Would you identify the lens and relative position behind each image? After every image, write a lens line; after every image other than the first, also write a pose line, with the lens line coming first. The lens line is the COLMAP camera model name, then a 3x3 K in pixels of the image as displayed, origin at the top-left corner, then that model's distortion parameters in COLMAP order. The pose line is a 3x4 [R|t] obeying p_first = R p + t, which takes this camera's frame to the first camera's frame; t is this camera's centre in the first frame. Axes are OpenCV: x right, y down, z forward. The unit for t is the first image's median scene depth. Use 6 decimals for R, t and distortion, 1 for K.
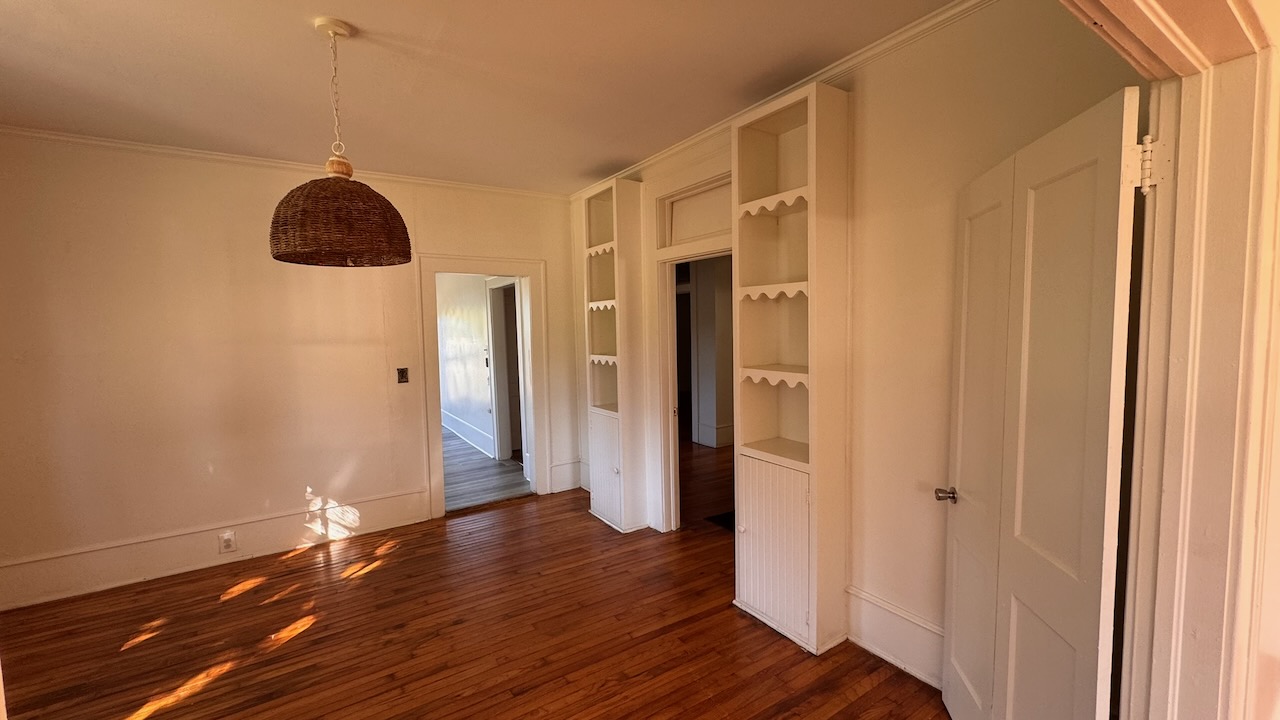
lens RADIAL K [[514.9, 0, 635.5], [0, 514.9, 359.7], [0, 0, 1]] dist [-0.001666, 0.000075]
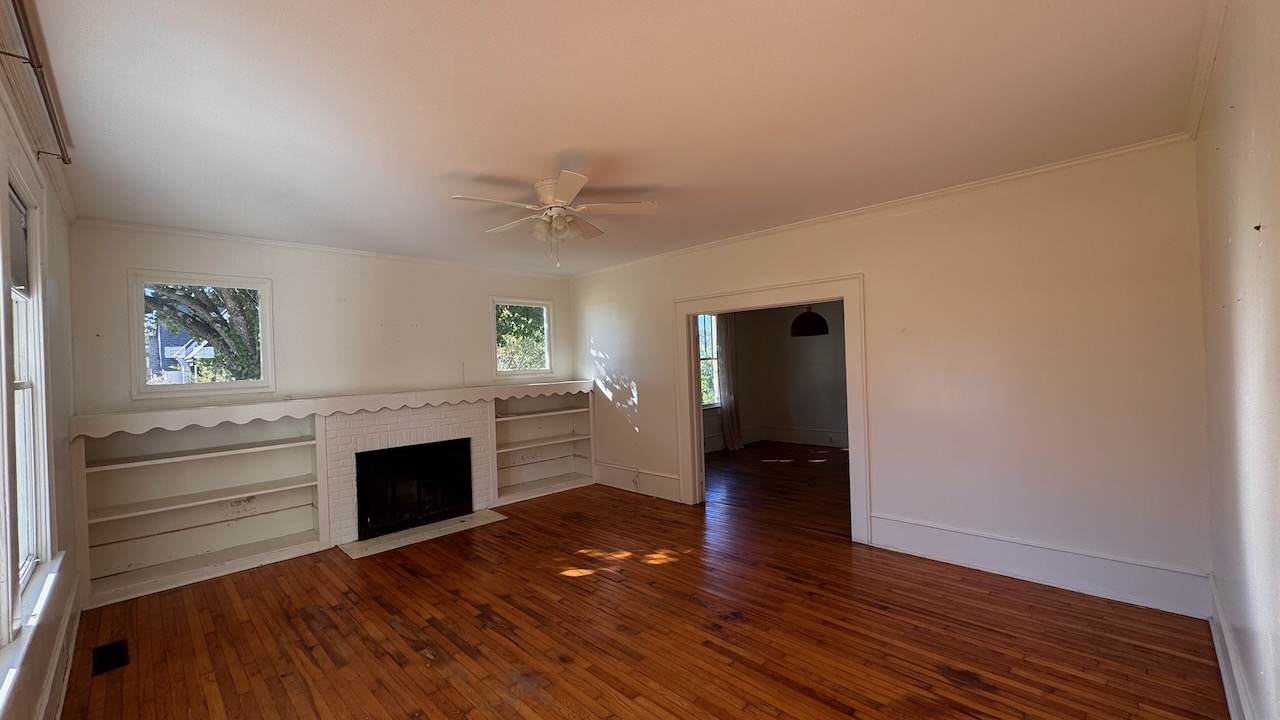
lens RADIAL K [[514.9, 0, 641.2], [0, 514.9, 360.8], [0, 0, 1]] dist [-0.001666, 0.000075]
pose [[0.194479, 0.016407, -0.980769, 1.555893], [-0.038020, 0.999235, 0.009177, -0.014429], [0.980170, 0.035504, 0.194954, -0.439481]]
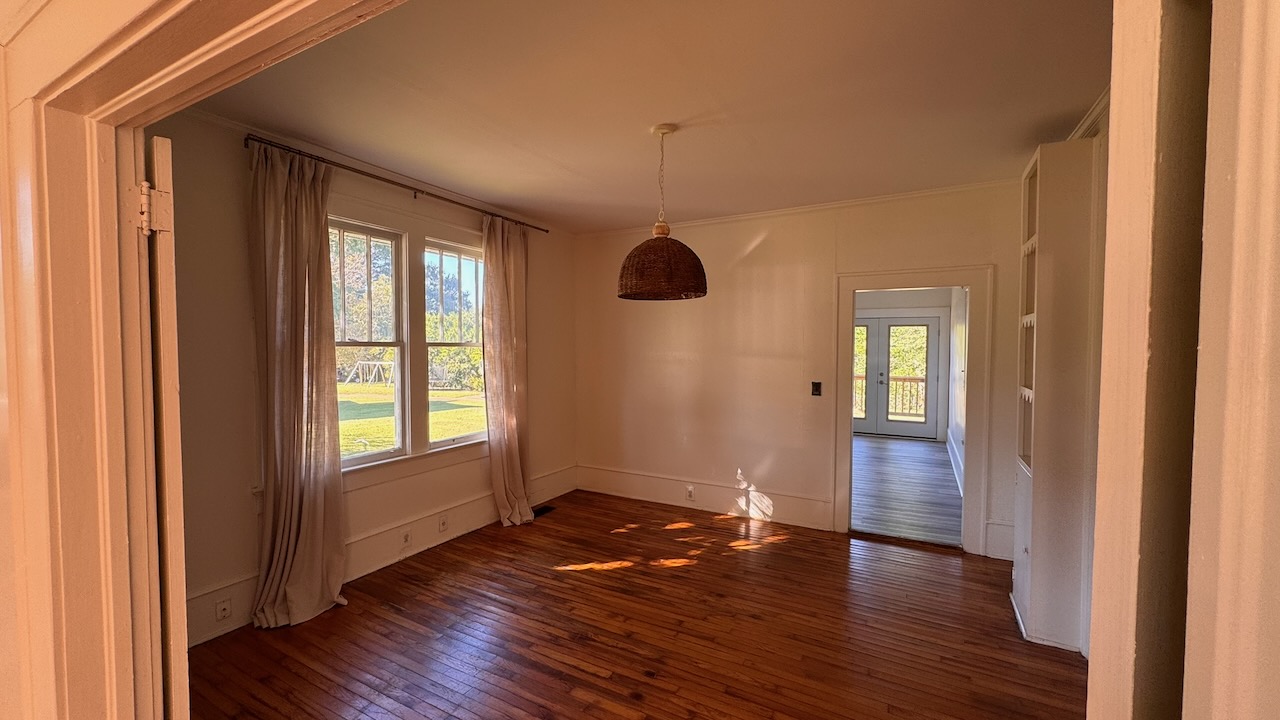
lens RADIAL K [[514.9, 0, 637.9], [0, 514.9, 358.9], [0, 0, 1]] dist [-0.001666, 0.000075]
pose [[0.461570, 0.047216, -0.885846, 0.391332], [-0.068591, 0.997493, 0.017428, -0.029696], [0.884448, 0.052717, 0.463651, 0.200528]]
